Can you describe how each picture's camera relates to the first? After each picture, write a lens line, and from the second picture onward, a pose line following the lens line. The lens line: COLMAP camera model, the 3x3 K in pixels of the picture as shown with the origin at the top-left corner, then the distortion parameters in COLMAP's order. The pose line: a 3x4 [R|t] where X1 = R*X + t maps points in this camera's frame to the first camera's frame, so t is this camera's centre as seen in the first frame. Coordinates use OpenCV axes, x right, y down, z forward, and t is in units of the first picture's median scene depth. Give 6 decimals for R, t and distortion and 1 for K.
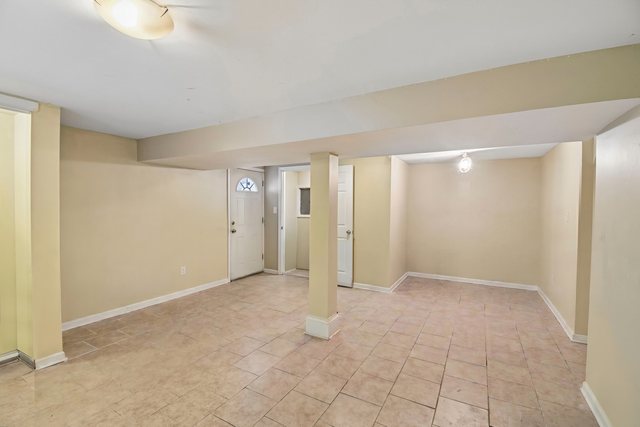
lens RADIAL K [[283.2, 0, 317.3], [0, 283.2, 211.5], [0, 0, 1]] dist [0.021468, -0.027246]
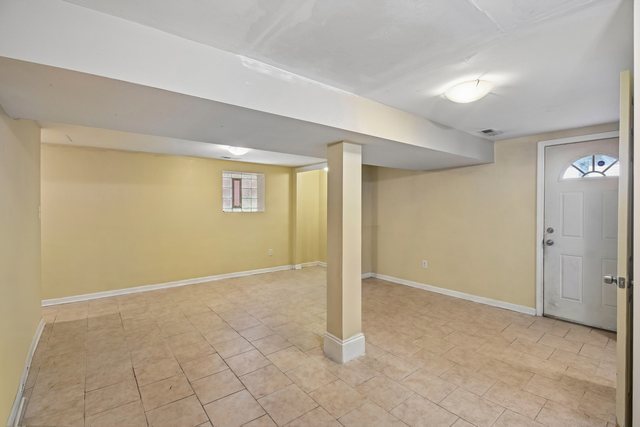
lens RADIAL K [[283.2, 0, 317.3], [0, 283.2, 211.5], [0, 0, 1]] dist [0.021468, -0.027246]
pose [[-0.350097, 0.012113, -0.936635, 0.497950], [-0.024523, 0.999455, 0.022091, -0.003873], [0.936392, 0.030703, -0.349610, 0.728708]]
